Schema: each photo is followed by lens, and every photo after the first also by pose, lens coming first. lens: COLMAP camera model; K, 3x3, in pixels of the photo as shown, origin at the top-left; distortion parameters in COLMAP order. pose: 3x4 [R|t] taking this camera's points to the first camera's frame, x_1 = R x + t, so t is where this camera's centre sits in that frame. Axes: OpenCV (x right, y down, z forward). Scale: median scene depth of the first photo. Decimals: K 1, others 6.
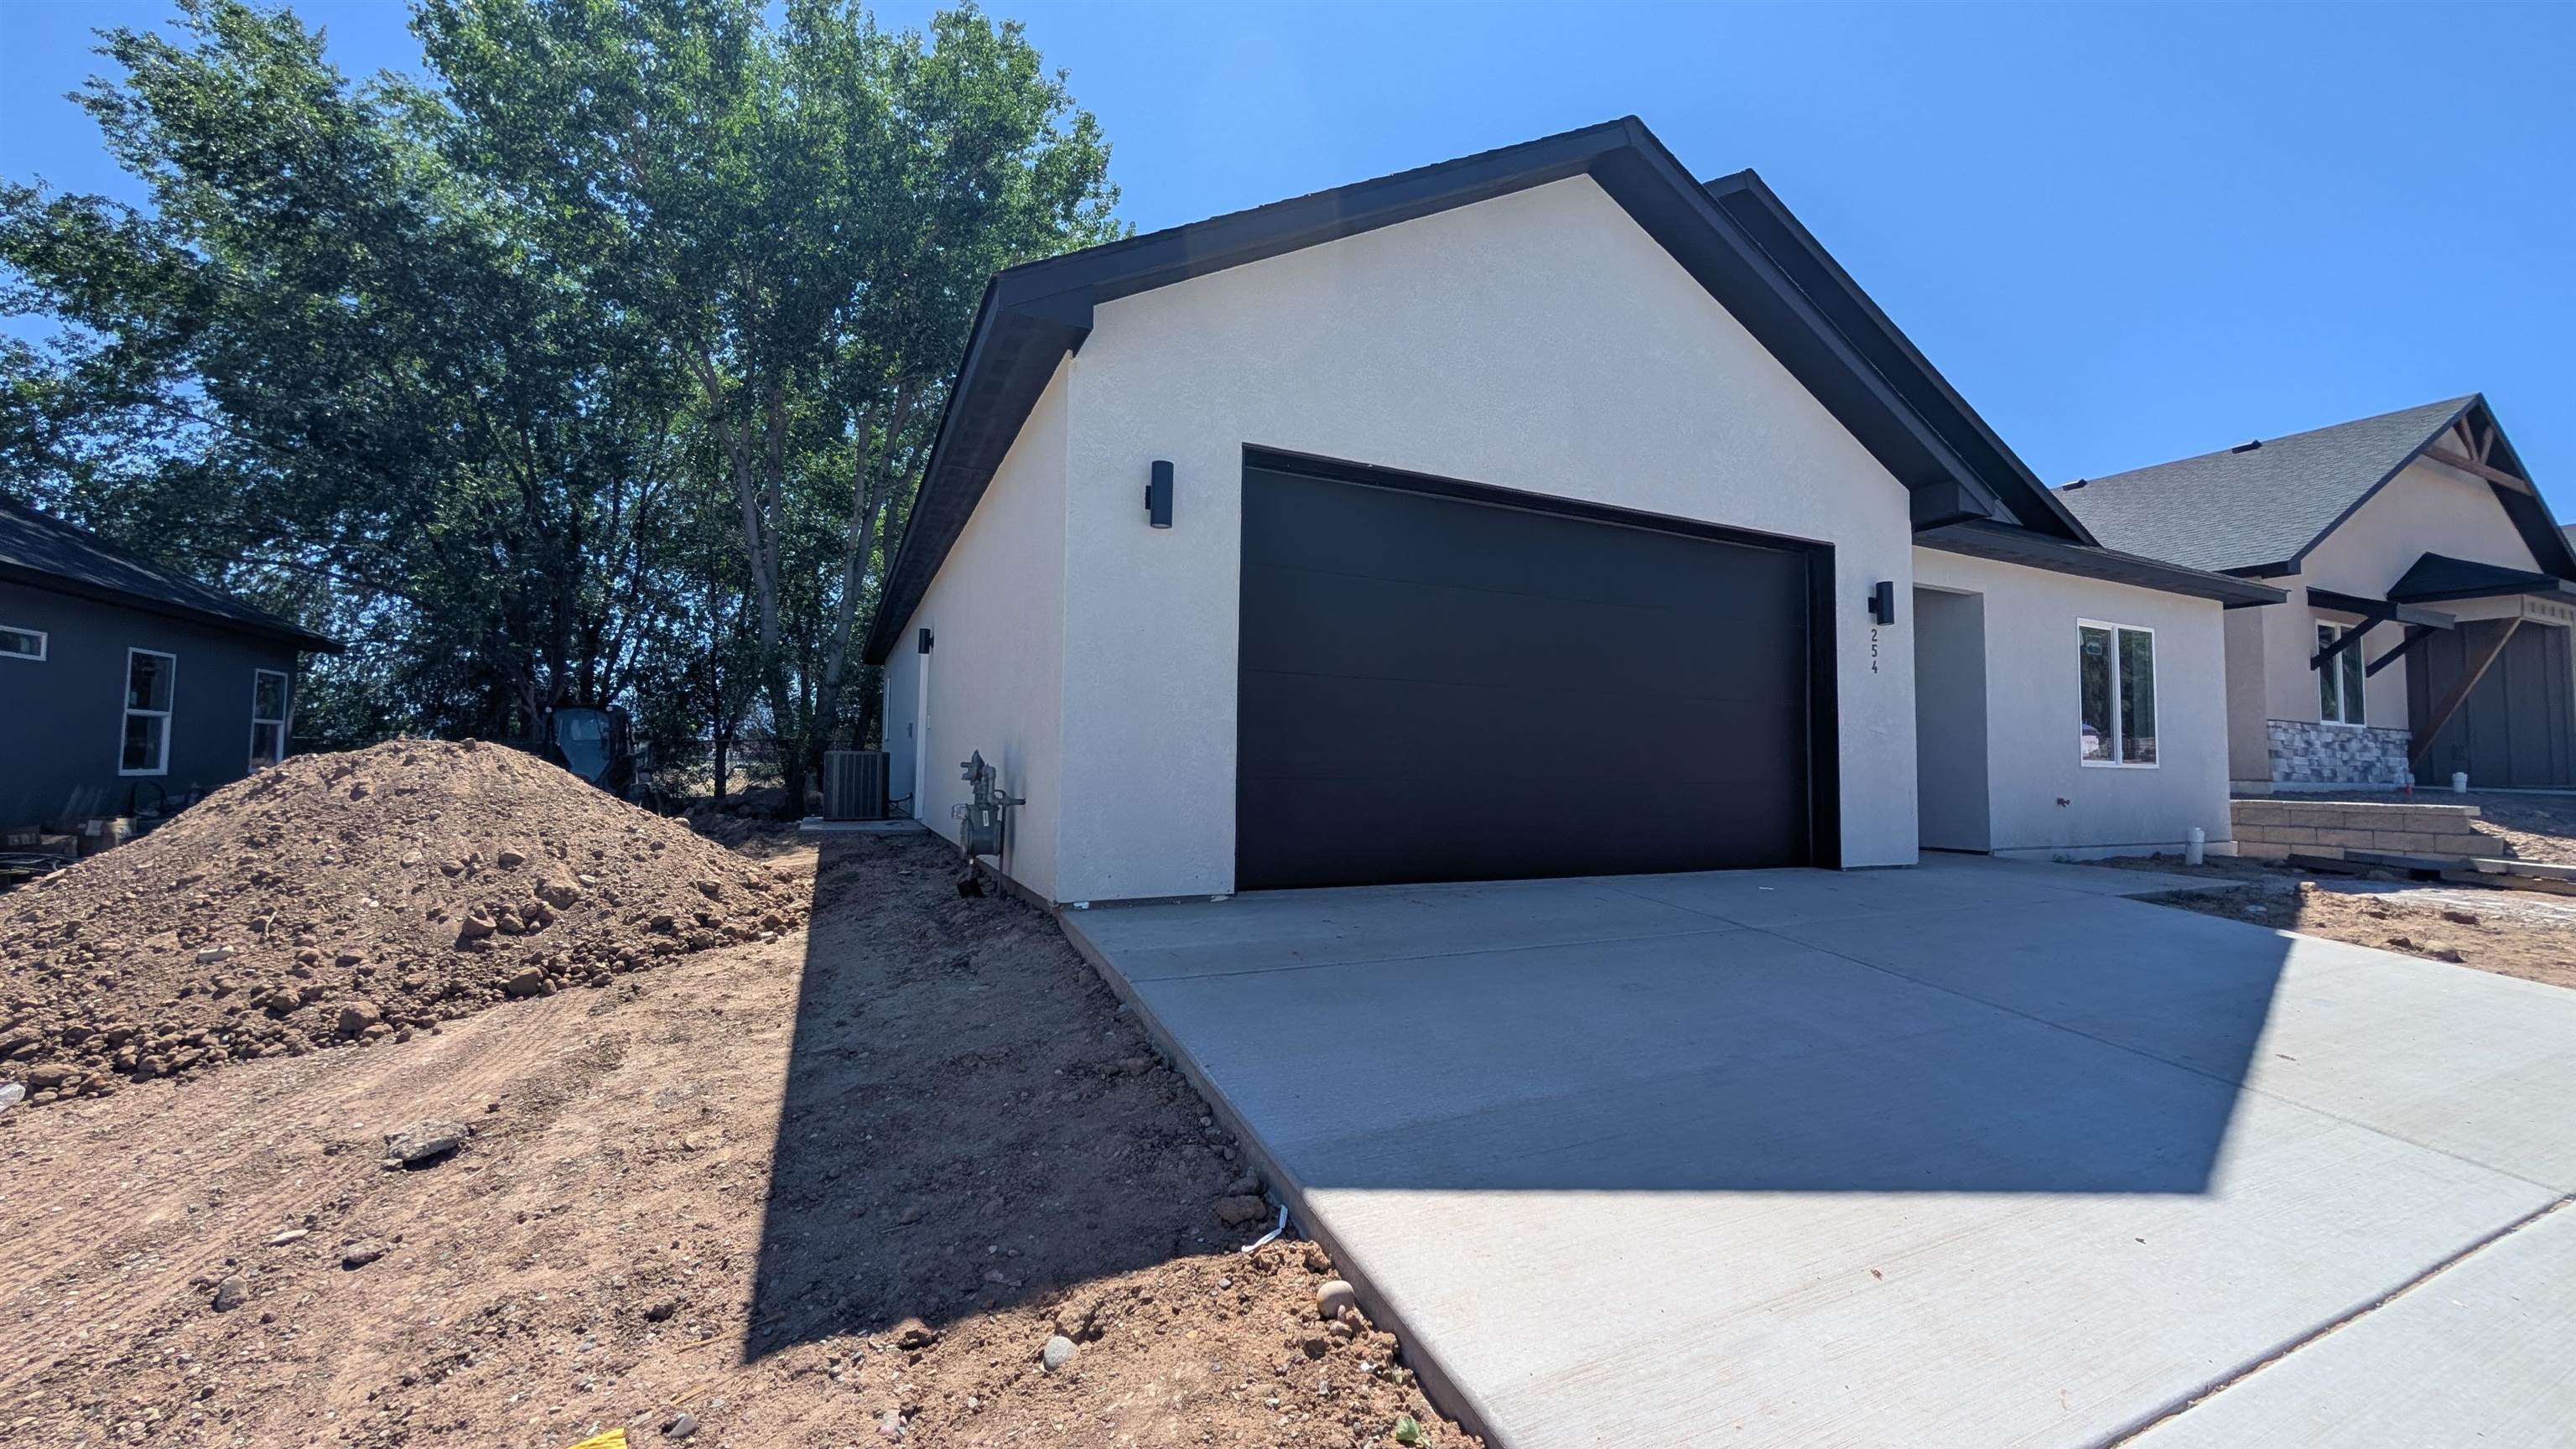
lens RADIAL K [[978.9, 0, 1288.0], [0, 978.9, 724.5], [0, 0, 1]] dist [-0.000557, 0.000064]
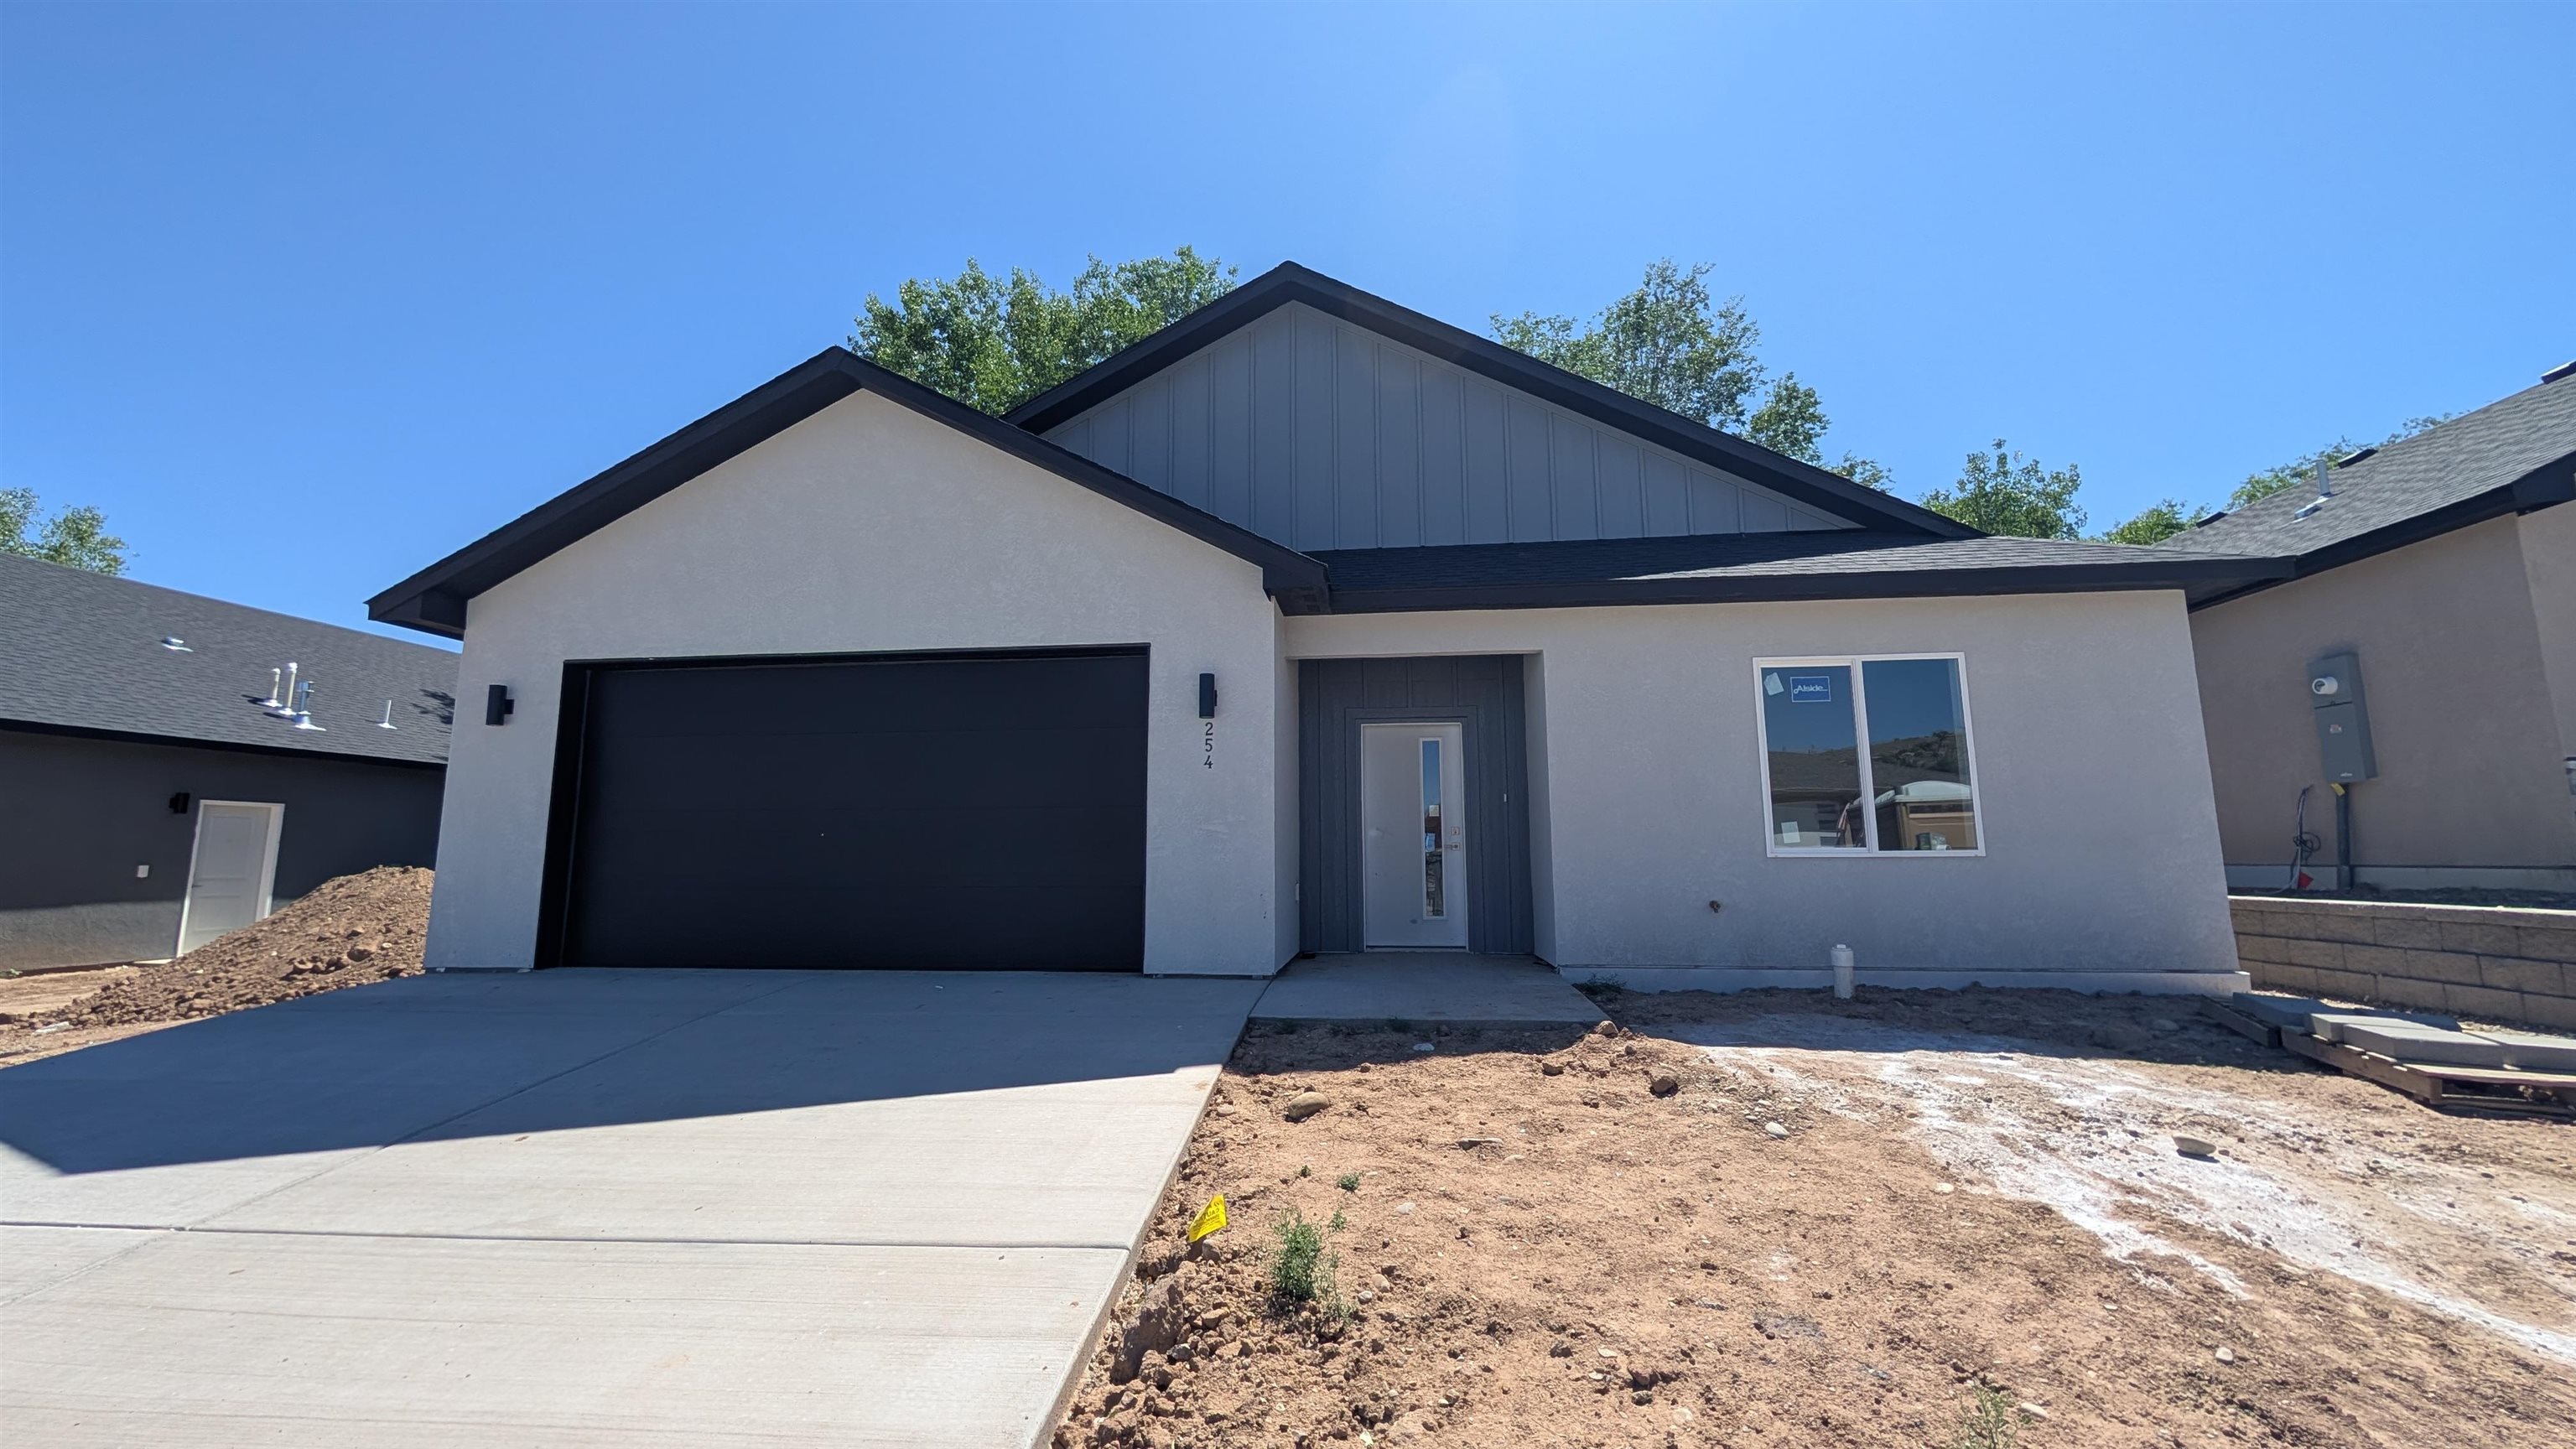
lens RADIAL K [[978.9, 0, 1288.0], [0, 978.9, 724.5], [0, 0, 1]] dist [-0.000557, 0.000064]
pose [[0.846765, -0.090034, -0.524293, 1.168662], [0.041595, 0.993762, -0.103475, 0.006521], [0.530339, 0.065811, 0.845228, 0.232209]]
